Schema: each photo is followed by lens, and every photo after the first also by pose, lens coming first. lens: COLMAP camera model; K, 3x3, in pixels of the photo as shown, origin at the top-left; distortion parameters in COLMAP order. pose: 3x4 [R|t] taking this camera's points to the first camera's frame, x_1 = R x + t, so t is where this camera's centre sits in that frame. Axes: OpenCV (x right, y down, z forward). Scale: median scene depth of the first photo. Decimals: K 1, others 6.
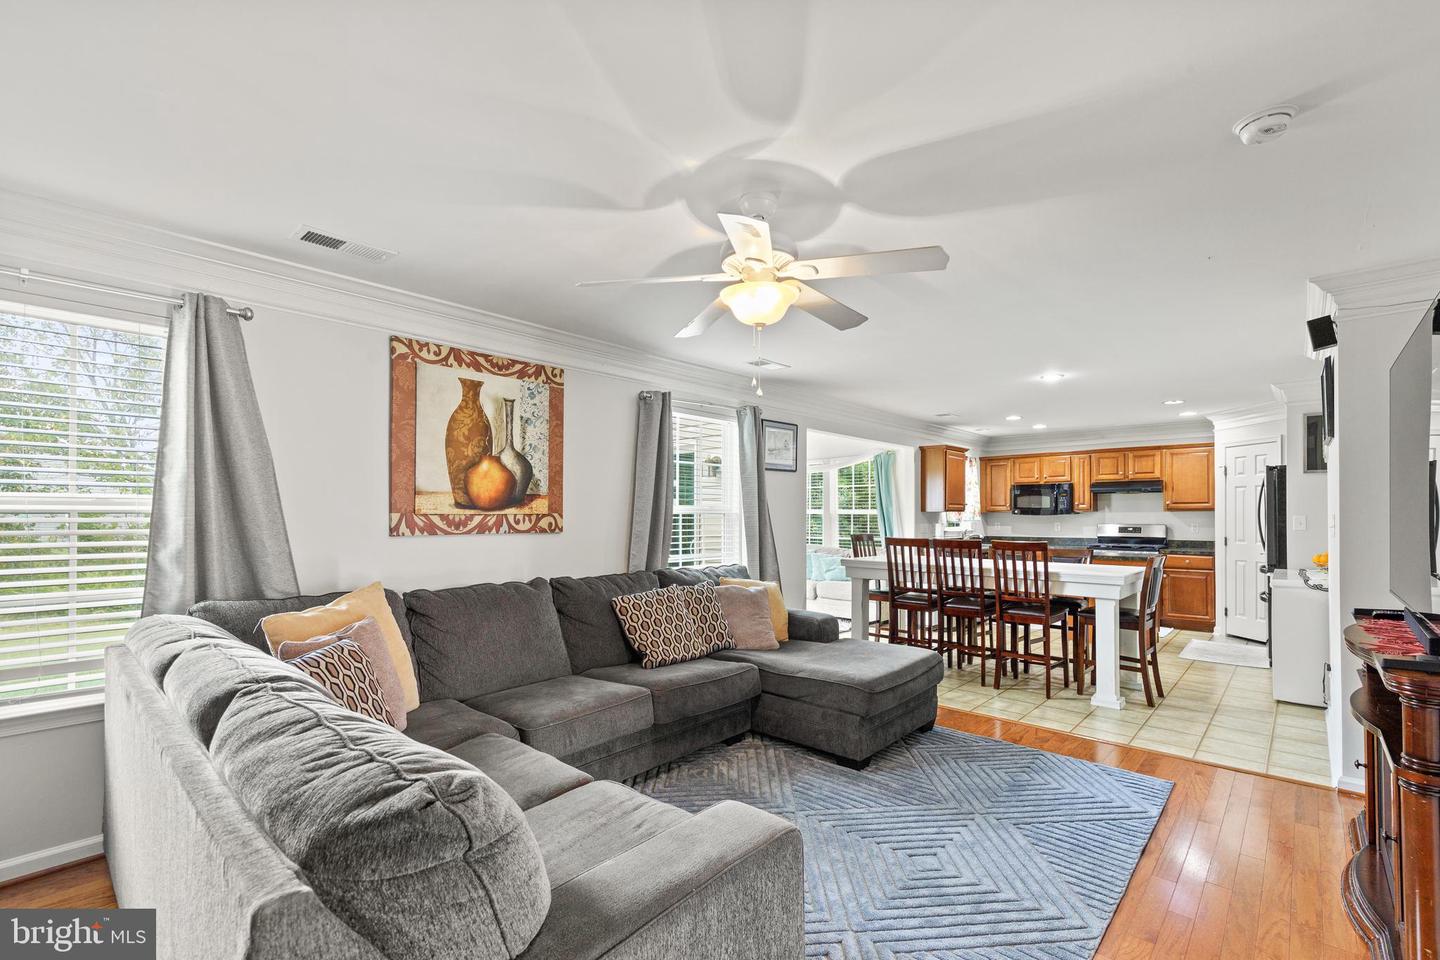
lens RADIAL K [[640.4, 0, 726.7], [0, 640.4, 509.1], [0, 0, 1]] dist [0.009453, -0.001462]
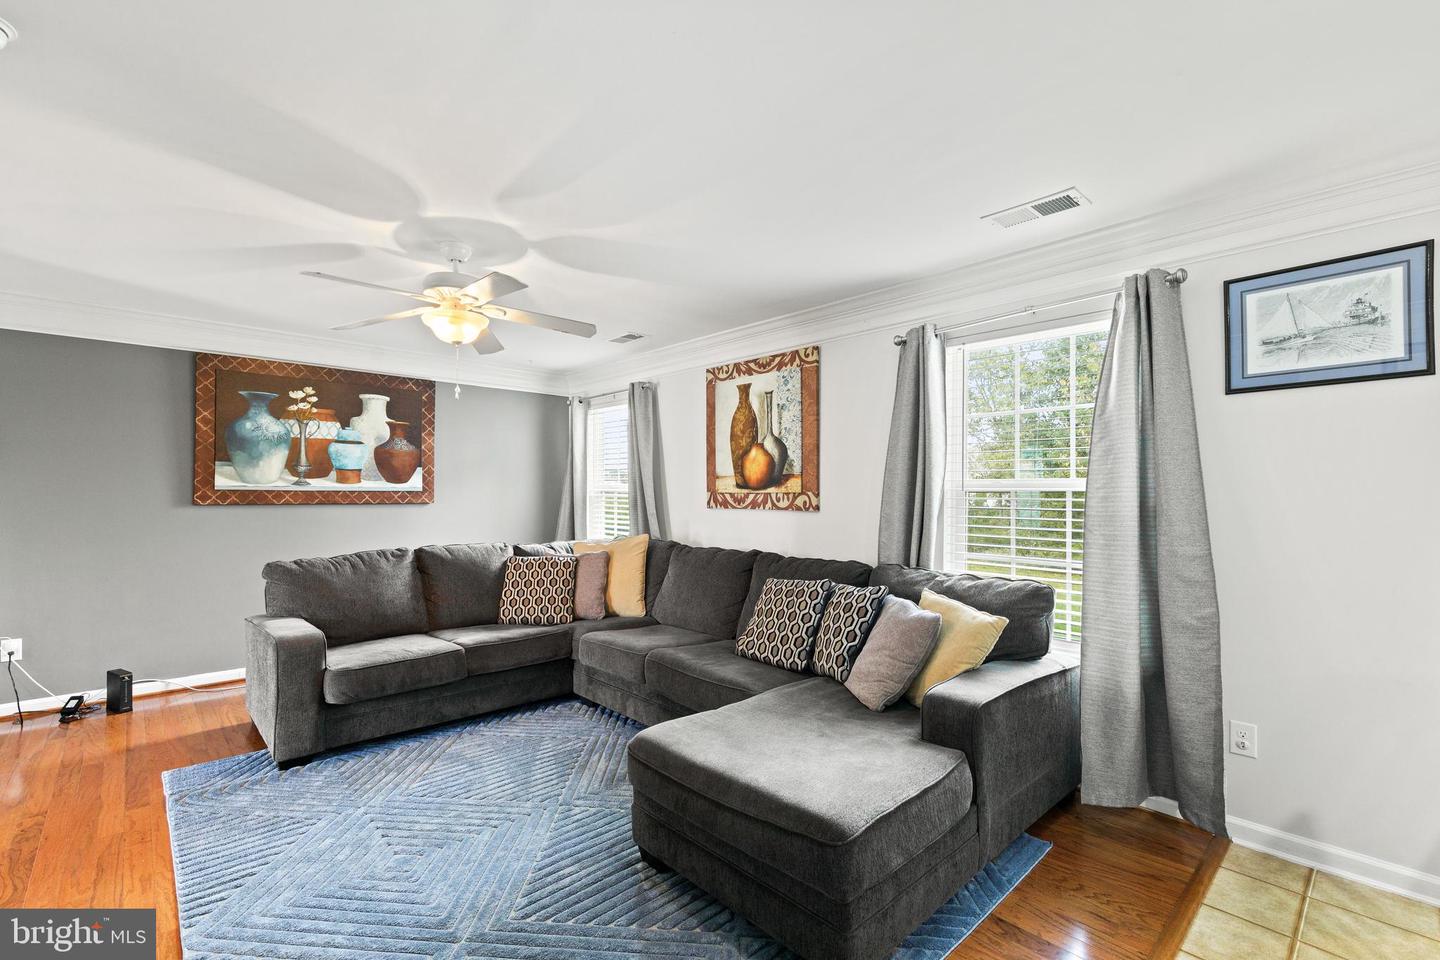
lens RADIAL K [[640.4, 0, 727.9], [0, 640.4, 490.0], [0, 0, 1]] dist [0.009453, -0.001462]
pose [[-0.086624, -0.007550, -0.996212, 0.384989], [0.003598, 0.999962, -0.007891, 0.005664], [0.996235, -0.004268, -0.086594, 0.495847]]
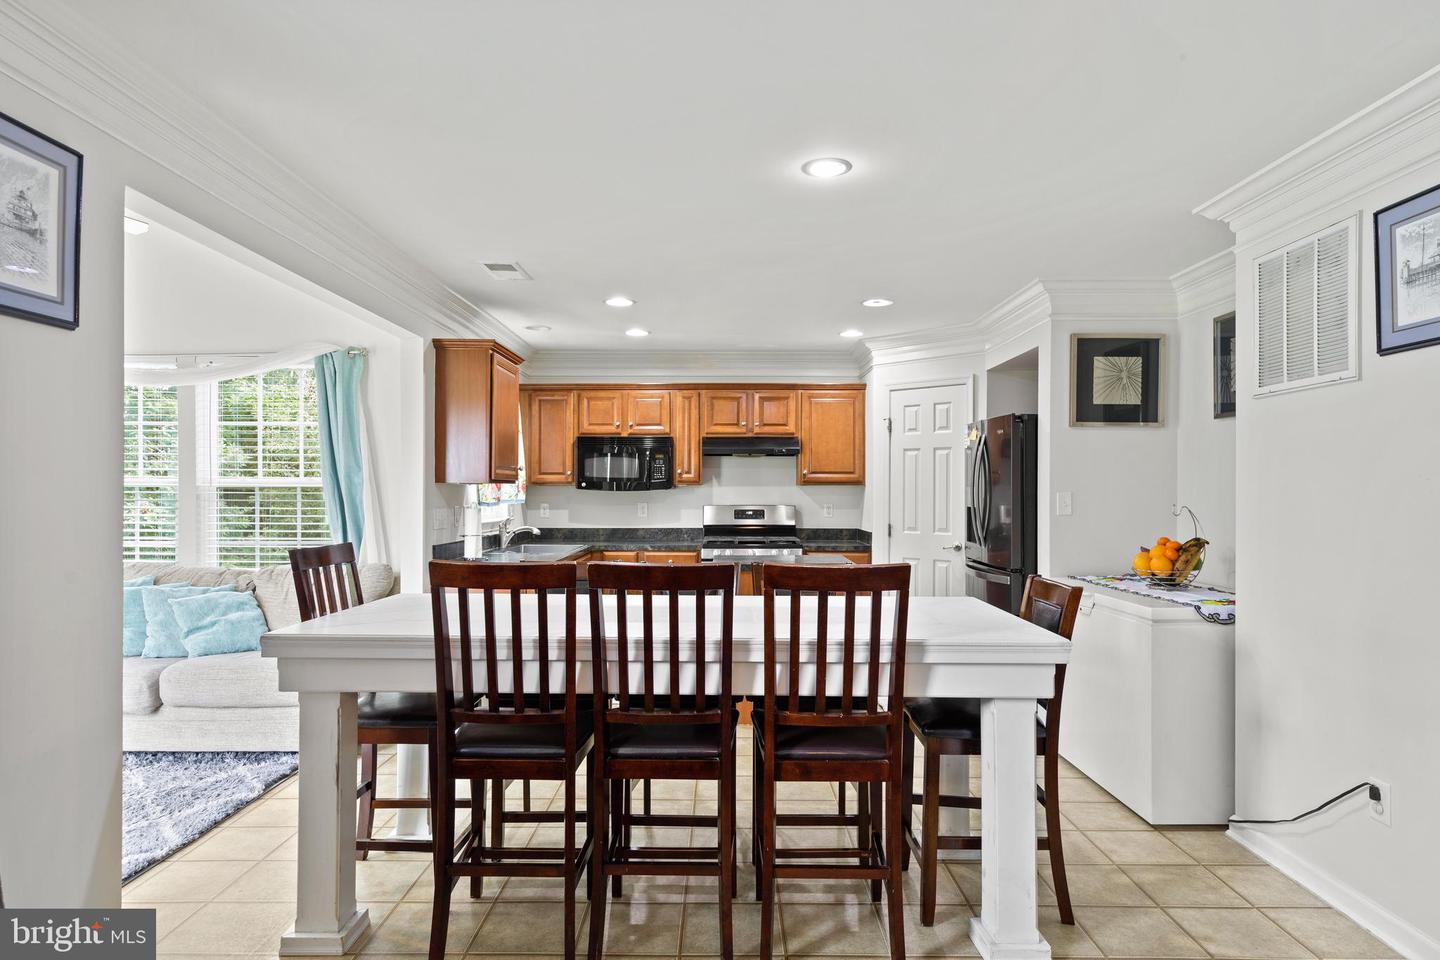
lens RADIAL K [[838.8, 0, 730.1], [0, 838.8, 492.1], [0, 0, 1]] dist [0.005387, 0.006192]
pose [[0.738054, 0.001371, 0.674740, 0.056556], [-0.009748, 0.999915, 0.008632, 0.003988], [-0.674671, -0.012948, 0.738005, 0.430708]]
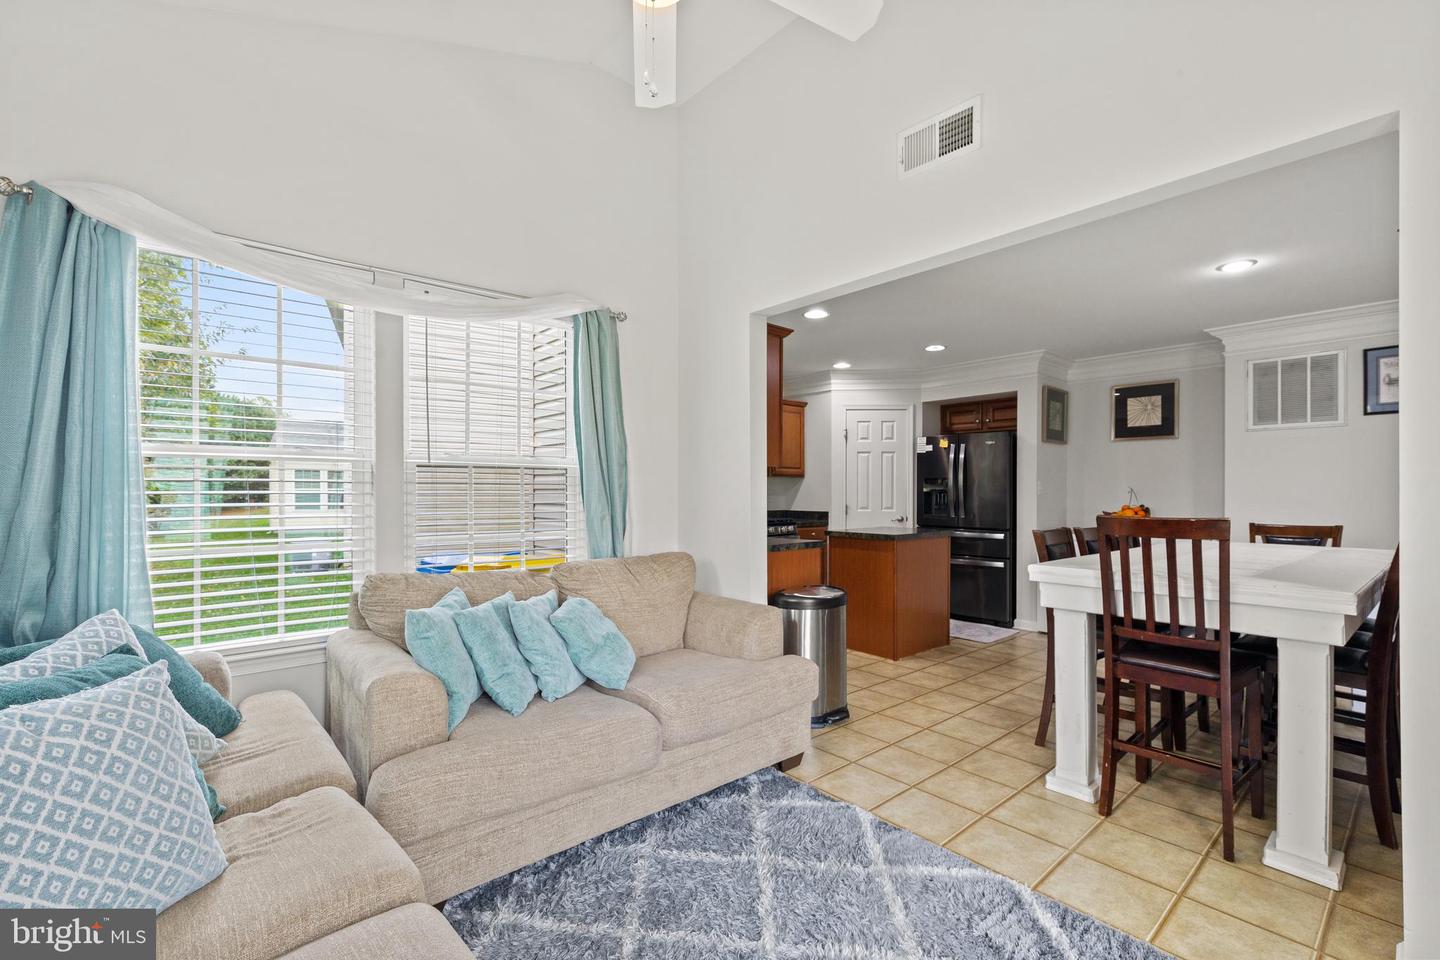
lens RADIAL K [[615.9, 0, 730.9], [0, 615.9, 493.5], [0, 0, 1]] dist [0.003016, 0.000091]
pose [[0.113763, -0.003219, 0.993503, -0.127483], [-0.012107, 0.999916, 0.004626, 0.022793], [-0.993434, -0.012554, 0.113714, 0.984493]]
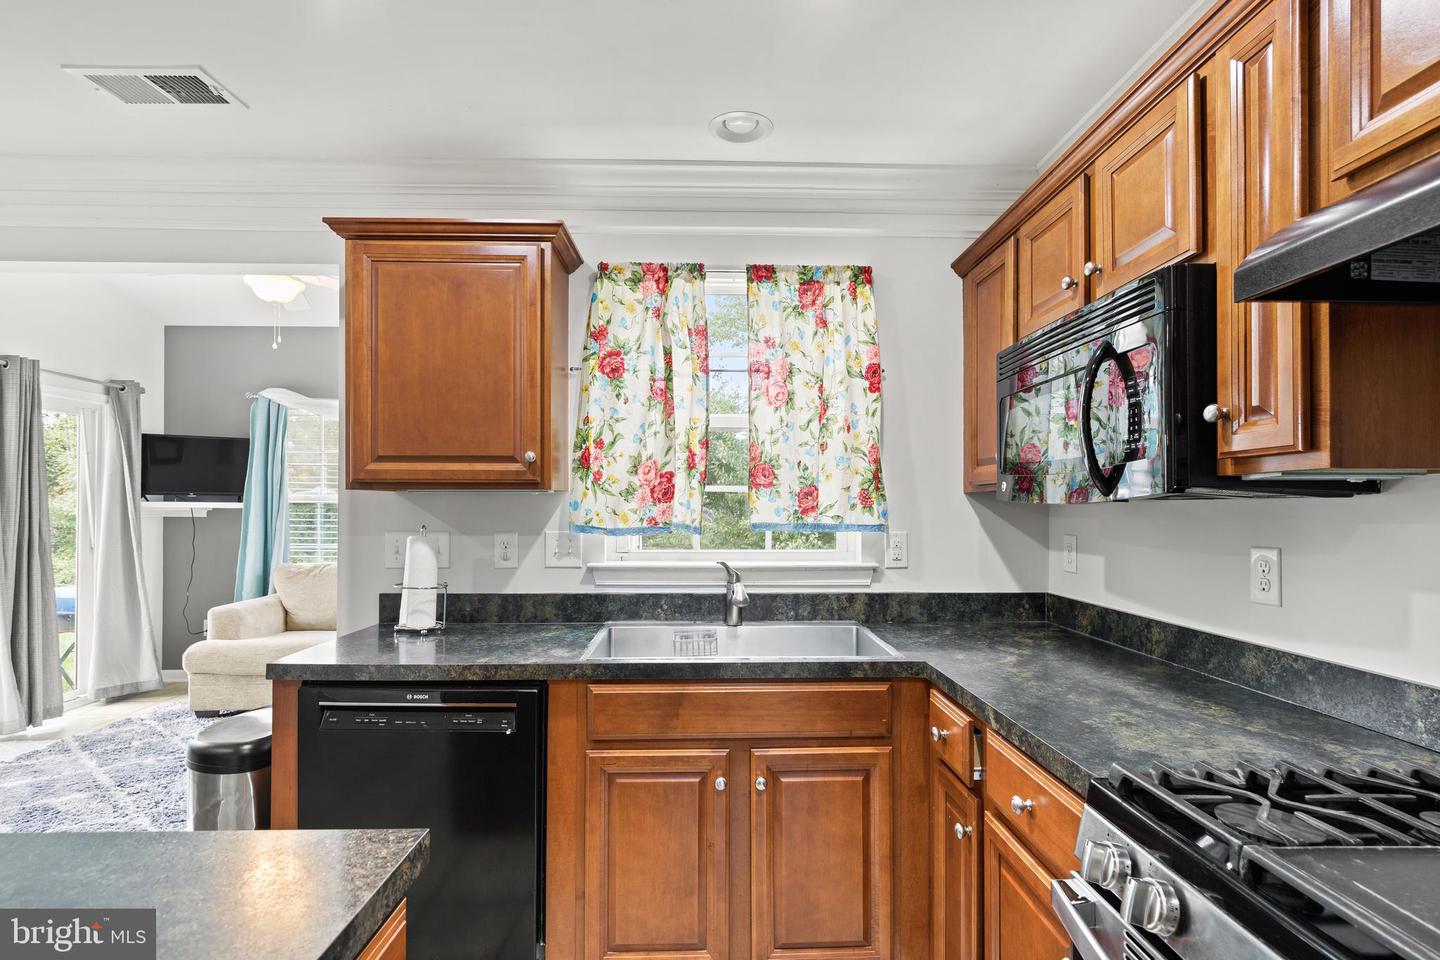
lens RADIAL K [[722.1, 0, 725.0], [0, 722.1, 498.5], [0, 0, 1]] dist [0.005885, 0.000406]
pose [[0.688945, -0.006139, -0.724787, 0.645417], [0.006432, 0.999977, -0.002356, 0.009471], [0.724785, -0.003039, 0.688969, 0.912510]]
